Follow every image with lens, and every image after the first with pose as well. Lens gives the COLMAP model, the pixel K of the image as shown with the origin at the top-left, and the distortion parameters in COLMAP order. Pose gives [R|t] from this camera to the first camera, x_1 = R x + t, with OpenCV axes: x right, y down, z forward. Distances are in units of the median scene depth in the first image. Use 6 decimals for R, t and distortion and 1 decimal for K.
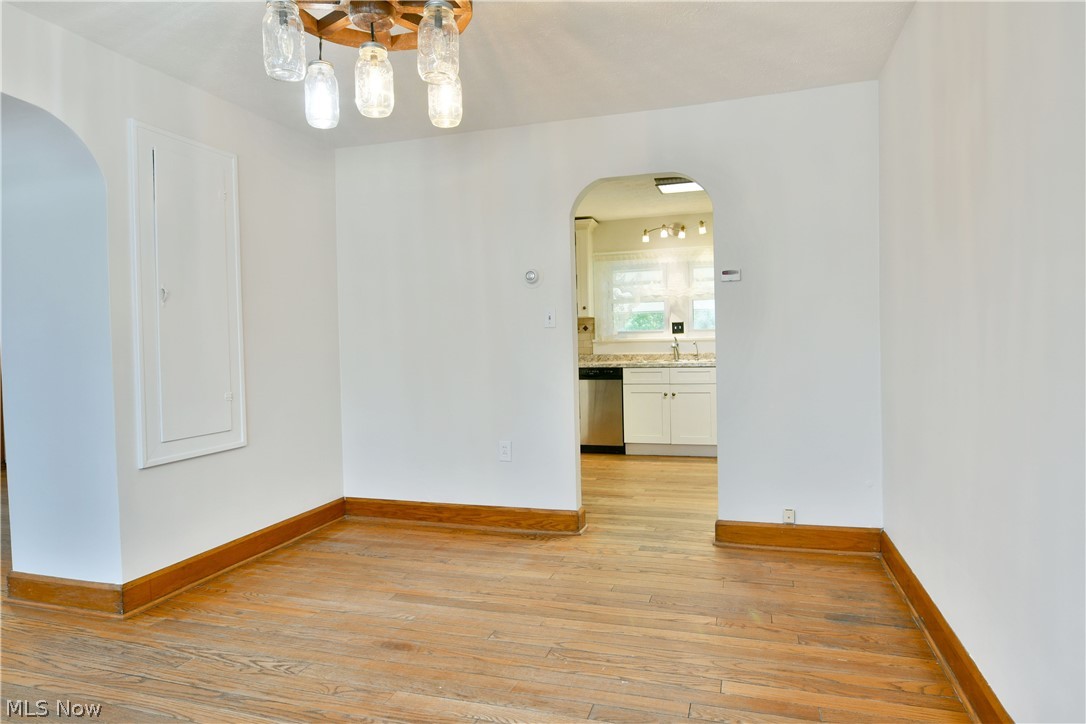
lens RADIAL K [[665.9, 0, 547.0], [0, 665.9, 355.5], [0, 0, 1]] dist [-0.013369, -0.003822]
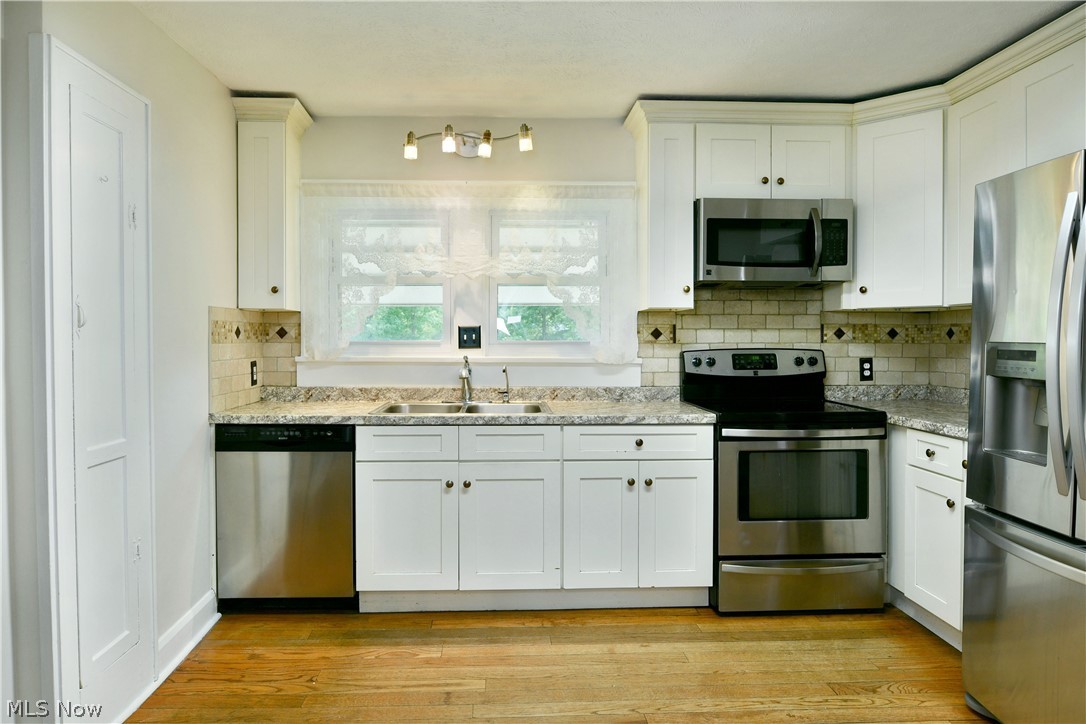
lens RADIAL K [[670.2, 0, 526.5], [0, 670.2, 345.5], [0, 0, 1]] dist [-0.012467, -0.001066]
pose [[0.941764, 0.019399, 0.335715, 0.065286], [-0.016198, 0.999793, -0.012332, -0.029795], [-0.335884, 0.006176, 0.941883, 0.501425]]
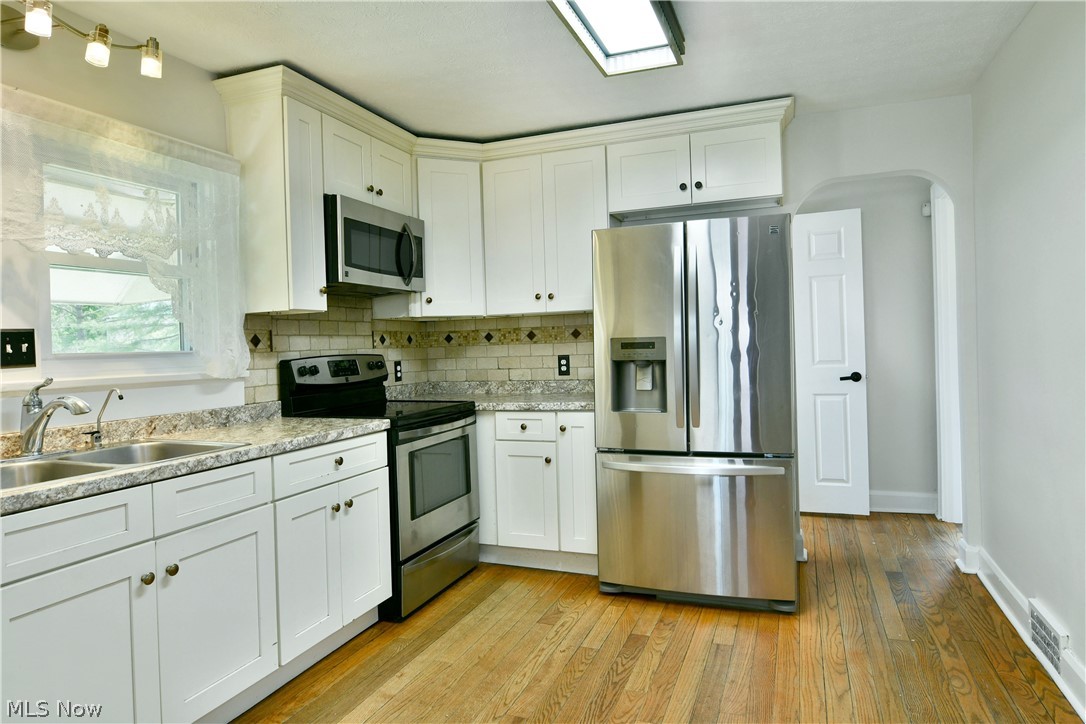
lens RADIAL K [[663.5, 0, 543.3], [0, 663.5, 348.6], [0, 0, 1]] dist [-0.010347, -0.001860]
pose [[0.062159, 0.015336, 0.997948, -0.088410], [0.045768, 0.998786, -0.018200, -0.025250], [-0.997016, 0.046805, 0.061382, 0.742860]]
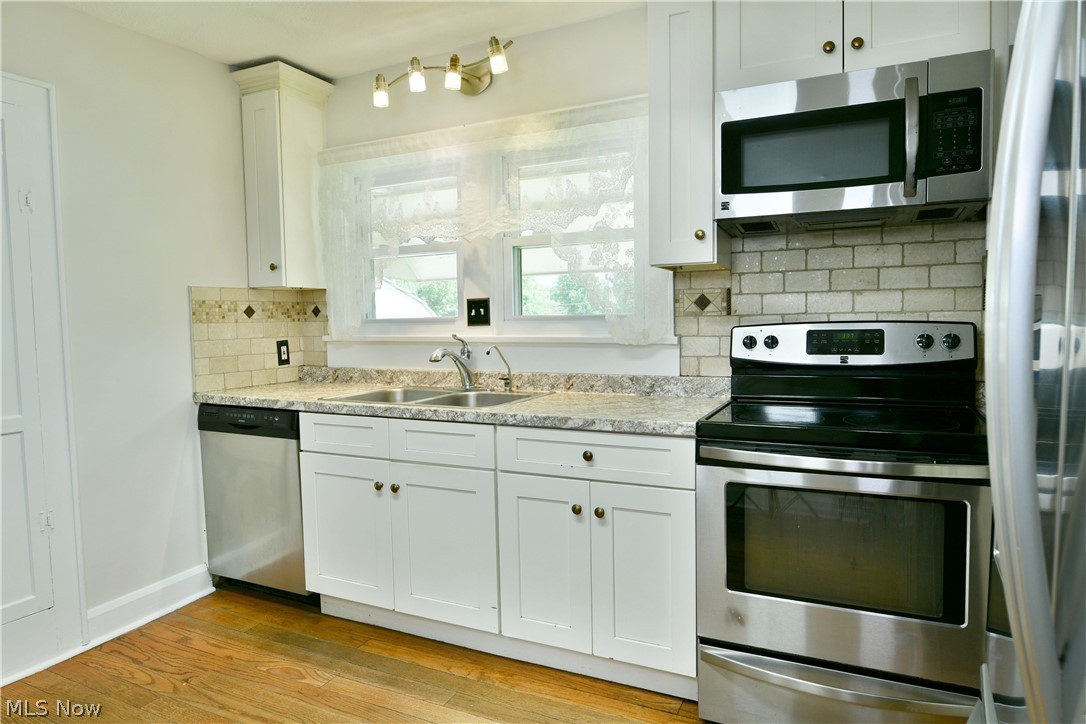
lens RADIAL K [[665.9, 0, 547.0], [0, 665.9, 355.5], [0, 0, 1]] dist [-0.013369, -0.003822]
pose [[0.988737, 0.015066, -0.148906, 0.305713], [-0.009009, 0.999108, 0.041268, -0.031952], [0.149394, -0.039461, 0.987990, 0.581842]]
